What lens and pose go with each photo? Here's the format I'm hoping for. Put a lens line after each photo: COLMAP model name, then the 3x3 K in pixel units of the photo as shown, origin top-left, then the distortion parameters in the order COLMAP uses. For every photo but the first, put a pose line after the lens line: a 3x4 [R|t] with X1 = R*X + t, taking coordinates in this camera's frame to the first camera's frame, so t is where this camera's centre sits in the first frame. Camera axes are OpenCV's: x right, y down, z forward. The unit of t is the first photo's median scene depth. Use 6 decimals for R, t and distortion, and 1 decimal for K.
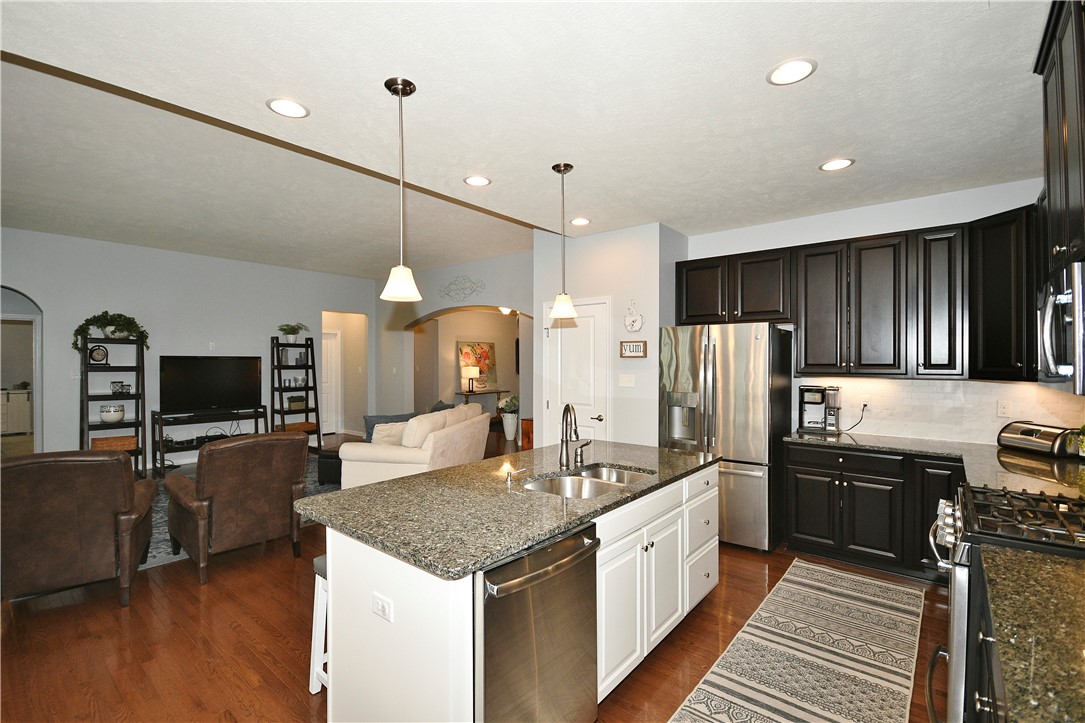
lens RADIAL K [[486.1, 0, 536.3], [0, 486.1, 362.9], [0, 0, 1]] dist [-0.001056, -0.001423]
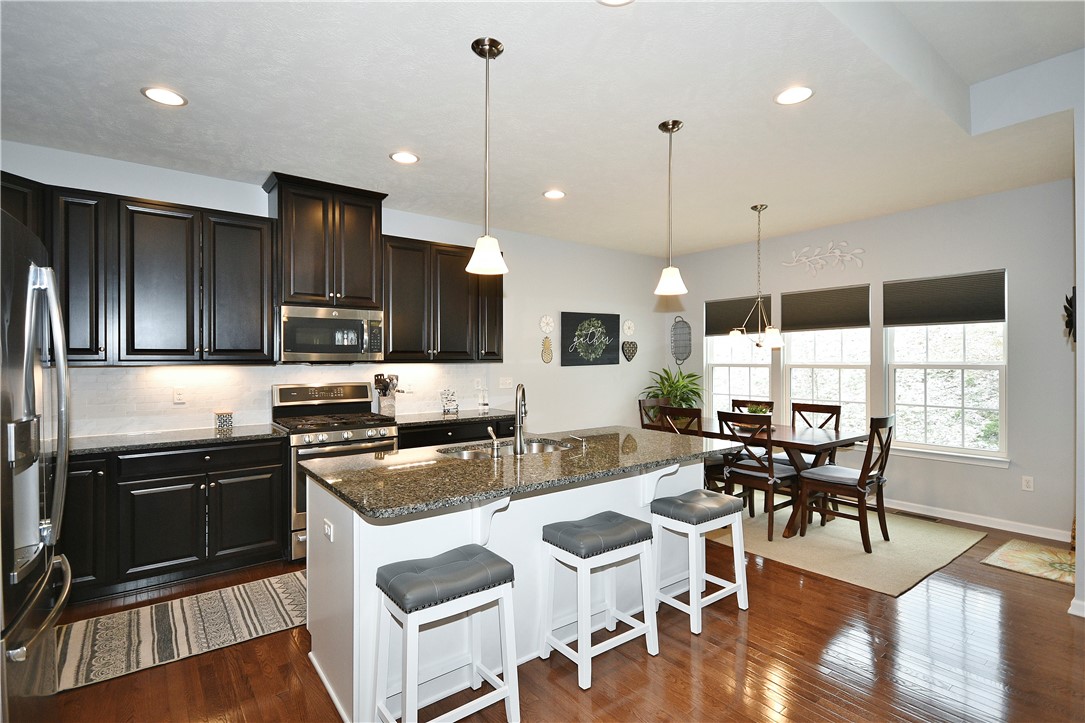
lens RADIAL K [[522.2, 0, 538.4], [0, 522.2, 359.5], [0, 0, 1]] dist [0.004495, 0.000333]
pose [[-0.973732, 0.003489, 0.227670, -0.036586], [0.005485, 0.999952, 0.008133, 0.008826], [-0.227631, 0.009168, -0.973704, 0.826407]]
